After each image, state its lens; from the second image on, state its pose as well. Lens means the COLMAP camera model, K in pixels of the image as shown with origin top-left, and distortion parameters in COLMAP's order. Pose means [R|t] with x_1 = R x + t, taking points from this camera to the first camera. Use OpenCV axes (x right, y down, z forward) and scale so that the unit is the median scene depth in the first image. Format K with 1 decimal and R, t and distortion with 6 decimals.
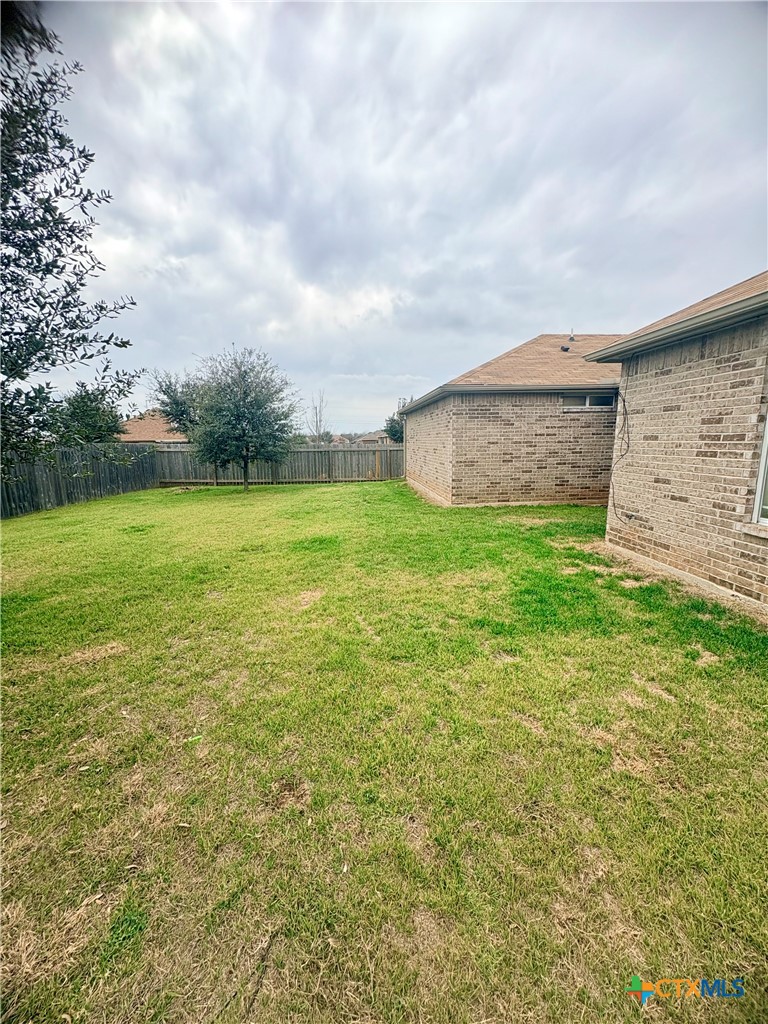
lens RADIAL K [[410.6, 0, 383.6], [0, 410.6, 513.6], [0, 0, 1]] dist [-0.001388, 0.000357]
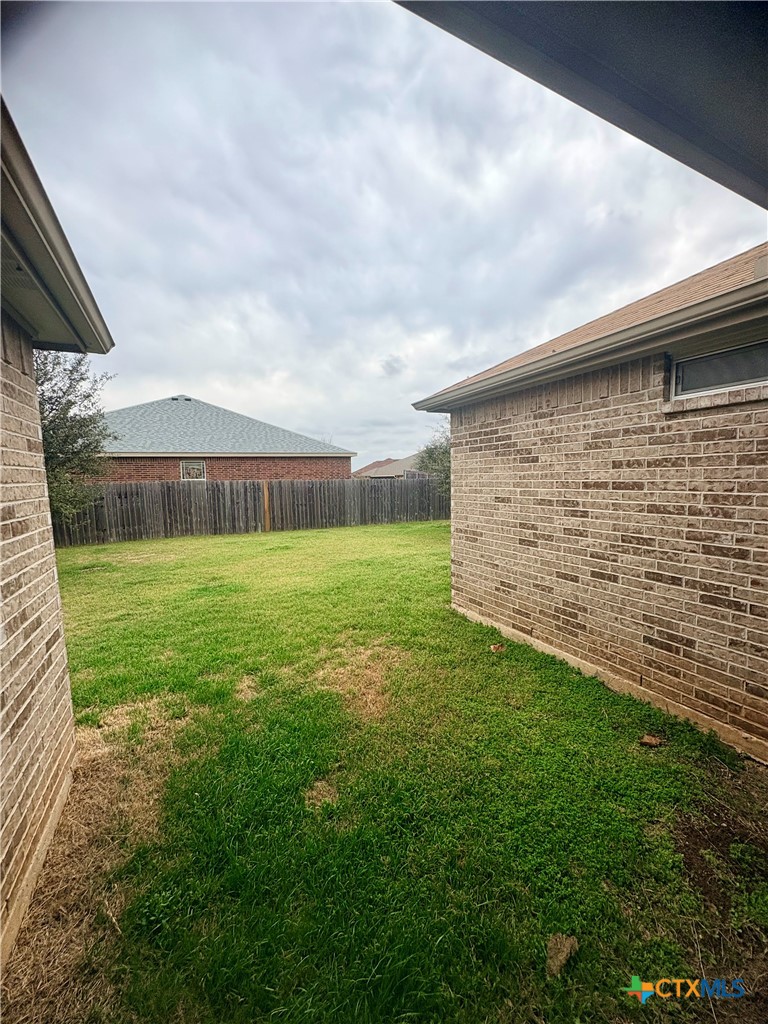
lens RADIAL K [[410.6, 0, 384.6], [0, 410.6, 512.8], [0, 0, 1]] dist [-0.001388, 0.000357]
pose [[0.360692, 0.090007, -0.928332, 0.646612], [-0.147224, 0.988349, 0.038624, -0.153000], [0.920992, 0.122742, 0.369741, 0.691360]]
